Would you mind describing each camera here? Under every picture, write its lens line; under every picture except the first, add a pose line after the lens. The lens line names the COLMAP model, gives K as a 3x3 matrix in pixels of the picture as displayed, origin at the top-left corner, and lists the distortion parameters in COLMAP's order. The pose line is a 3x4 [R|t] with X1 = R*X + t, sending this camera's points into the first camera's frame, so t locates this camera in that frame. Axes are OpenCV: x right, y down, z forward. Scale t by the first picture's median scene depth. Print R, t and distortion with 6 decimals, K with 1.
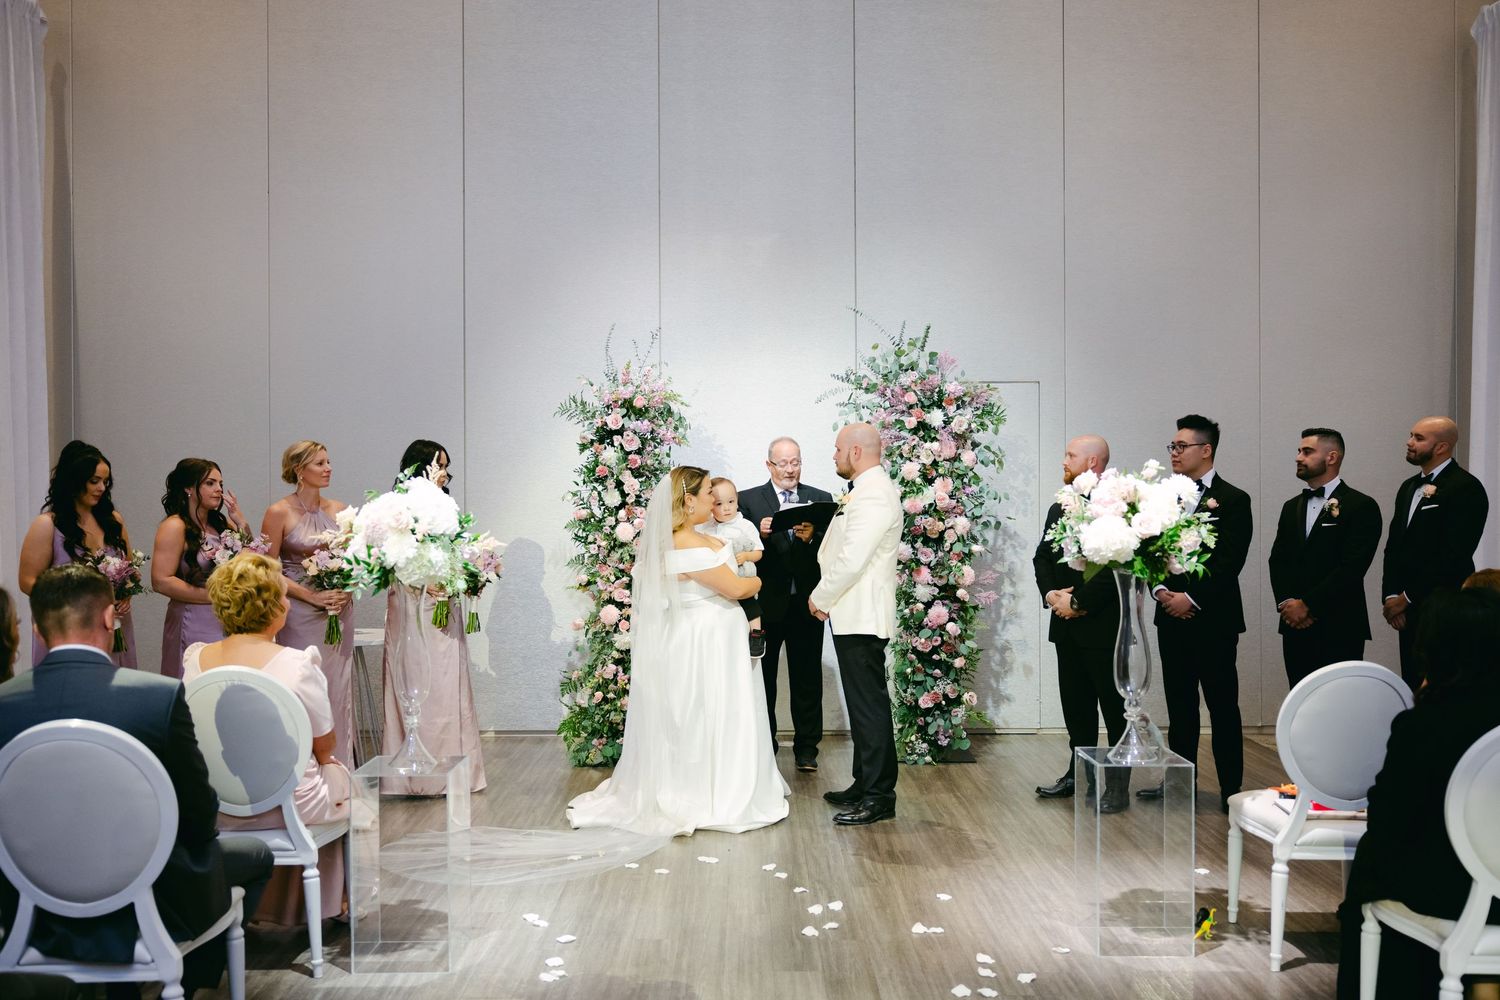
lens RADIAL K [[1321.1, 0, 750.0], [0, 1321.1, 500.0], [0, 0, 1]] dist [0.015988, -0.008948]
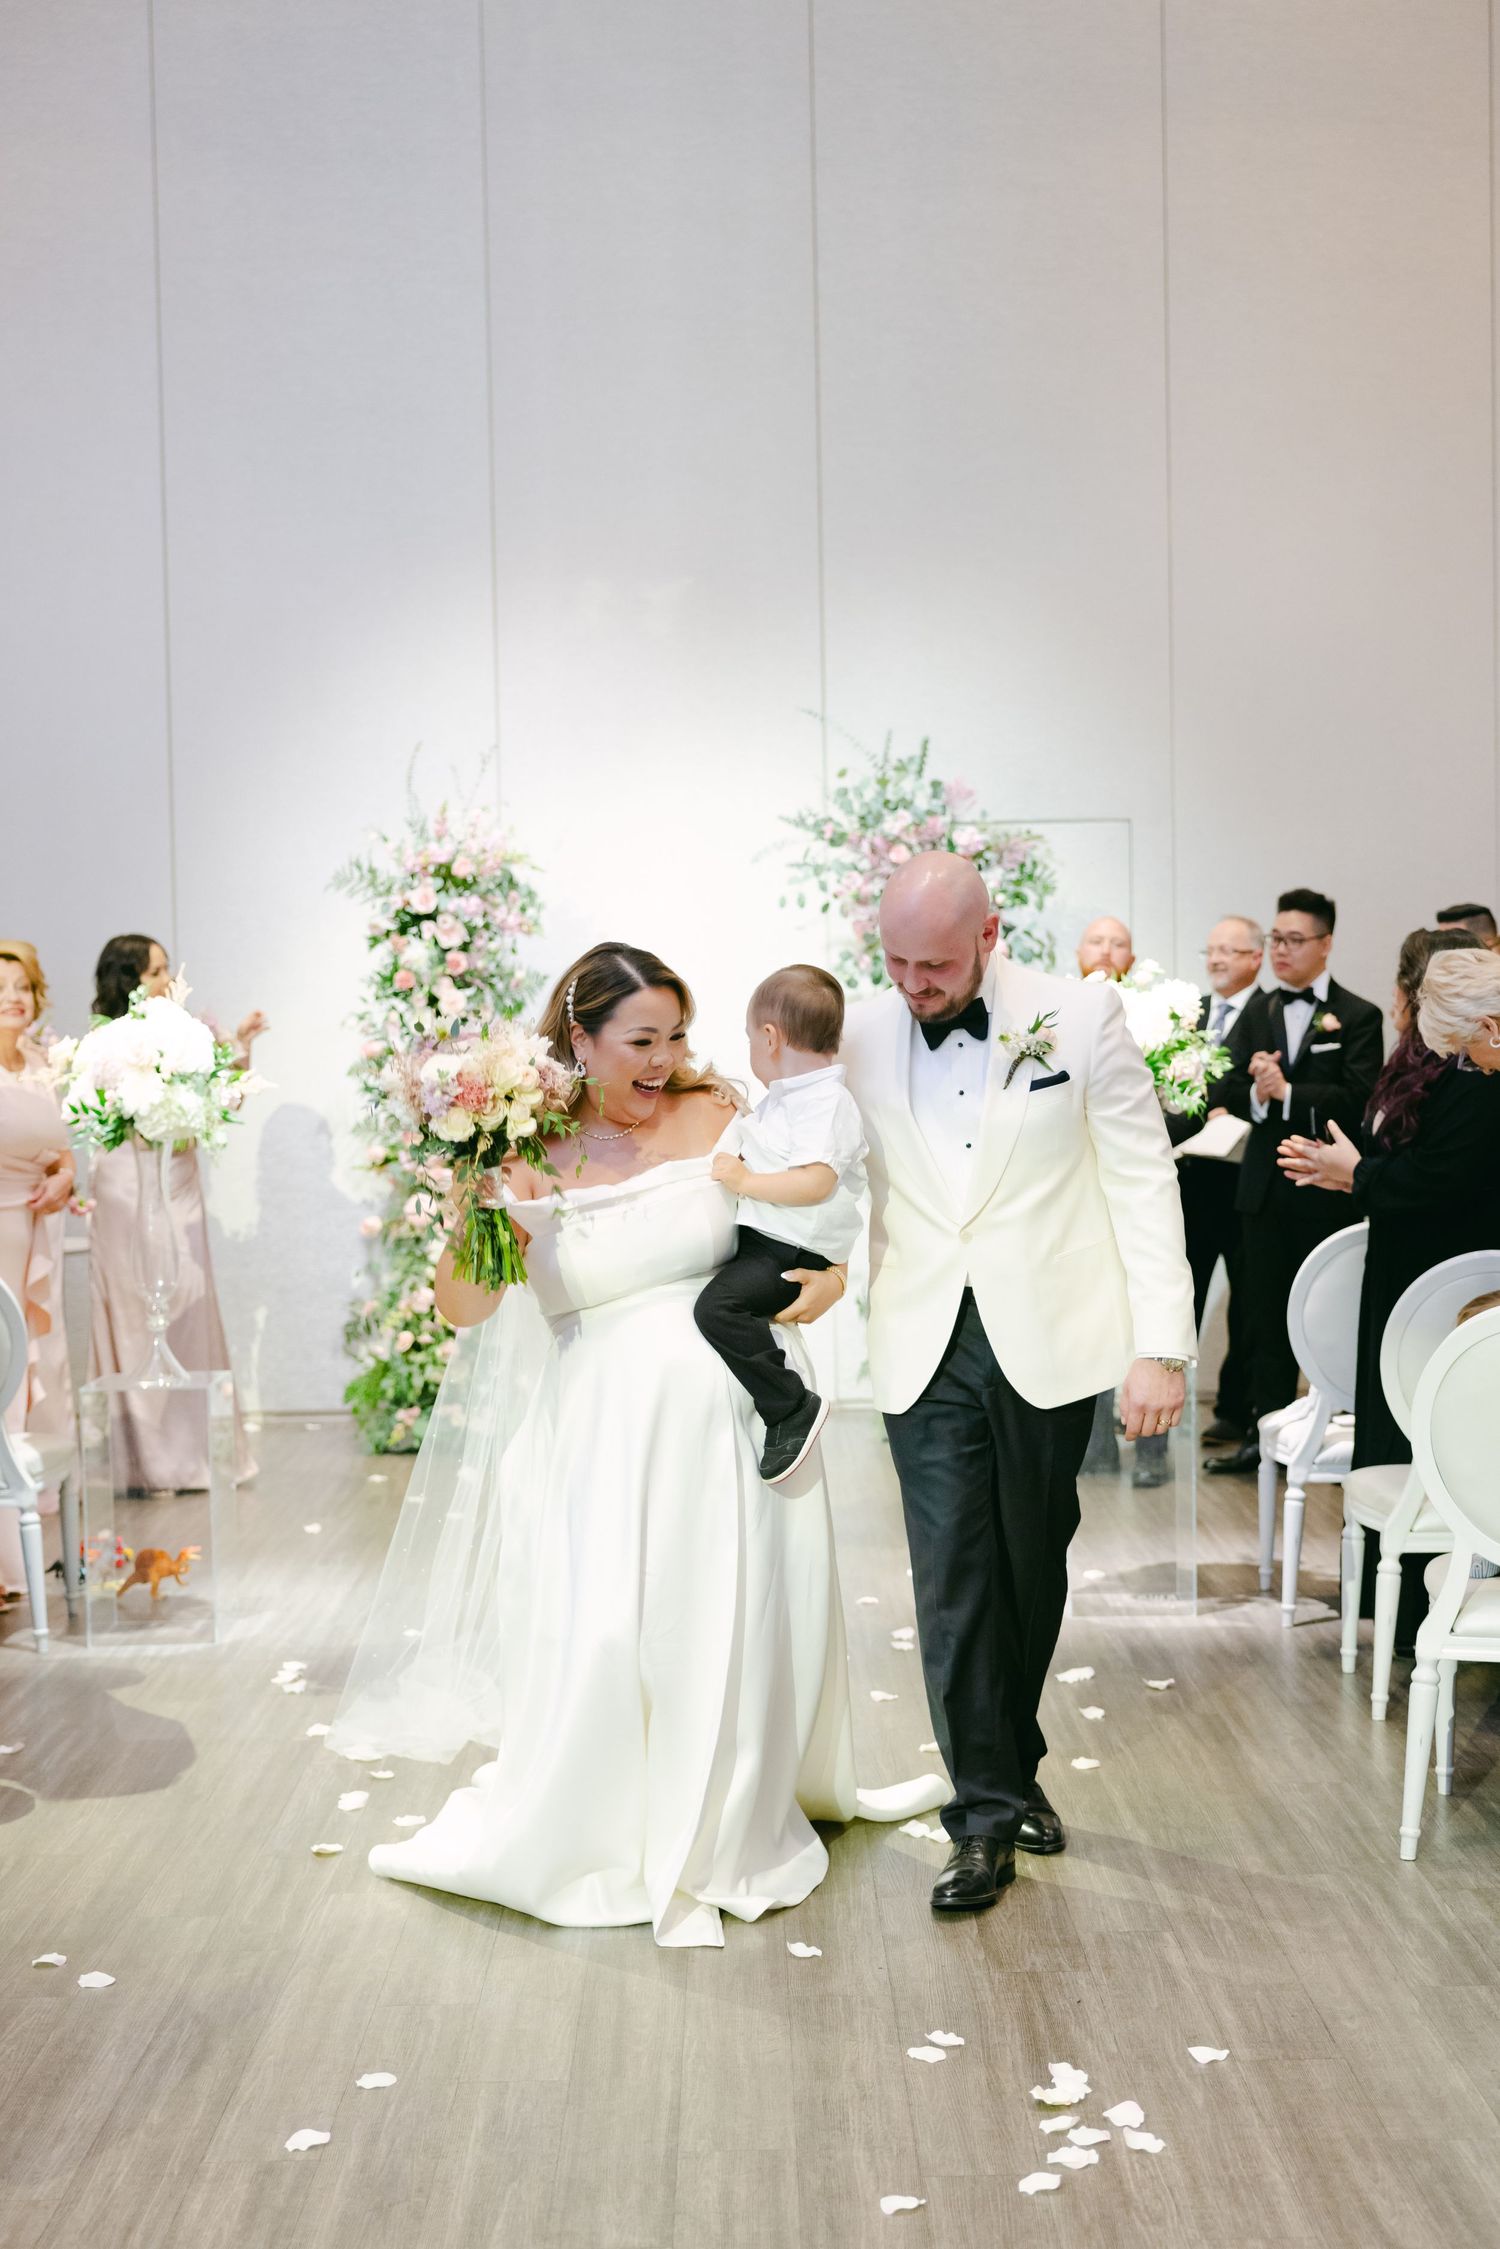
lens RADIAL K [[3148.8, 0, 789.1], [0, 3148.8, 1124.5], [0, 0, 1]] dist [0.021565, 0.068027]
pose [[0.999865, -0.014322, 0.008089, 0.055862], [0.014060, 0.999402, 0.031601, 0.001885], [-0.008537, -0.031483, 0.999468, -0.485108]]
